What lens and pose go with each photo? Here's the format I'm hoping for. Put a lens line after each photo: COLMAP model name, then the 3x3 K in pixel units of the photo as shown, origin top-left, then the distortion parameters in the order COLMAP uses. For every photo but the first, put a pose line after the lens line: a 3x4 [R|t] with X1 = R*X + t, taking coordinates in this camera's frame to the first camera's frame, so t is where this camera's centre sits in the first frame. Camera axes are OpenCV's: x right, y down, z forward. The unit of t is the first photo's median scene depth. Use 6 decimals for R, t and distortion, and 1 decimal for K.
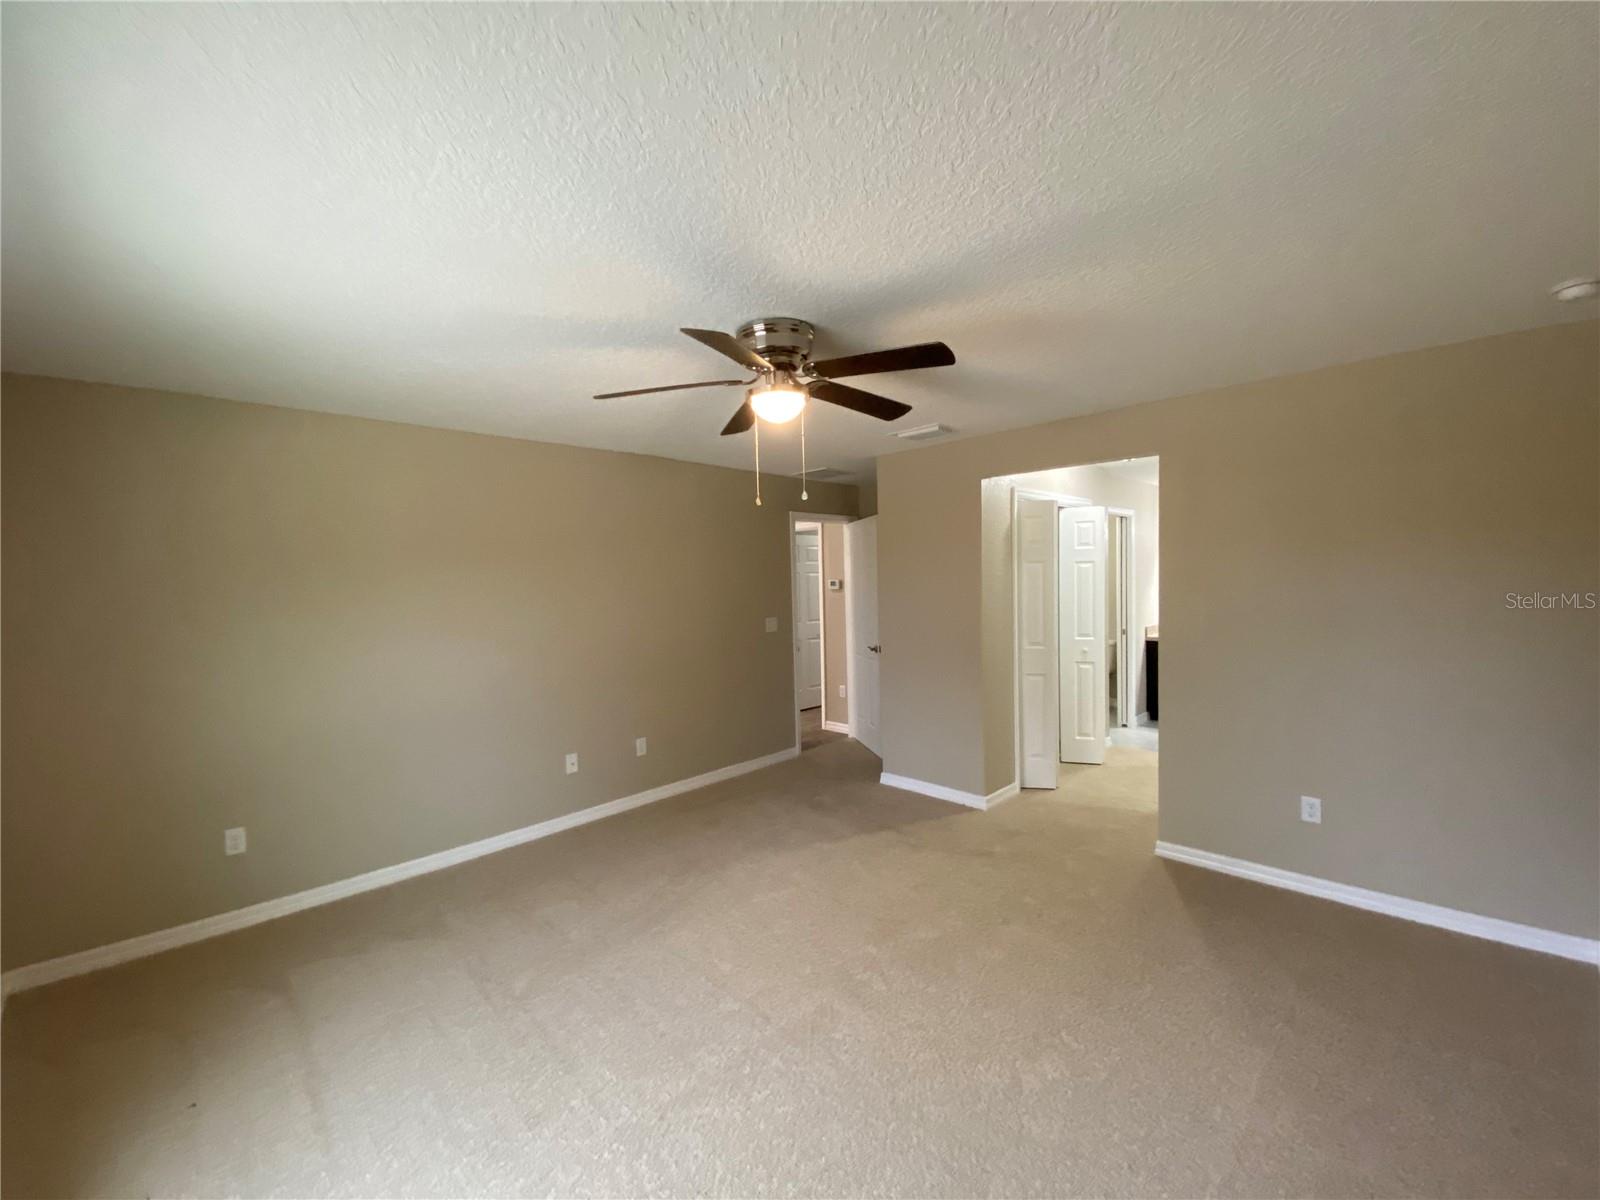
lens RADIAL K [[649.0, 0, 806.6], [0, 649.0, 597.3], [0, 0, 1]] dist [0.011263, -0.014959]
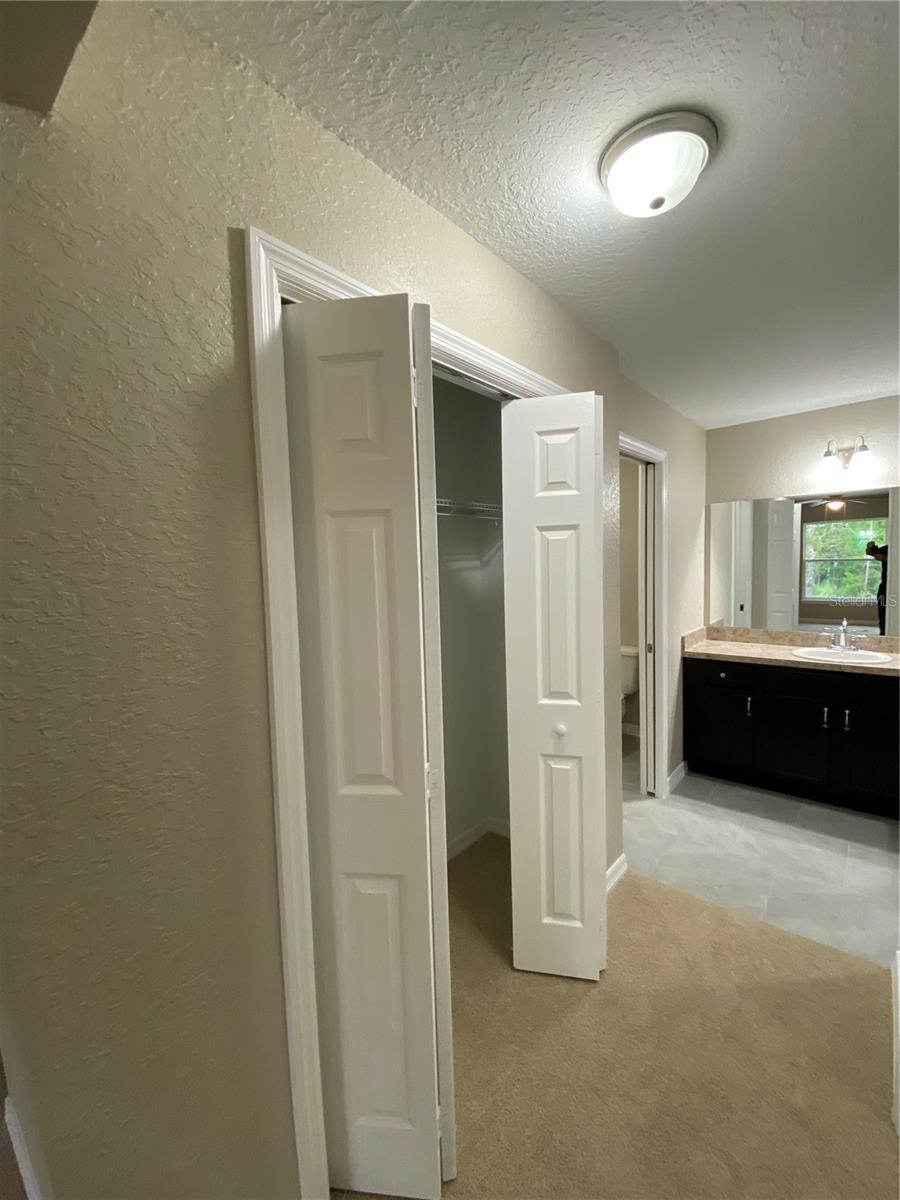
lens RADIAL K [[486.7, 0, 448.6], [0, 486.7, 603.6], [0, 0, 1]] dist [0.011263, -0.014959]
pose [[0.998060, -0.028879, 0.055163, 0.335679], [0.025519, 0.997831, 0.060672, -0.025341], [-0.056795, -0.059147, 0.996632, 0.678481]]
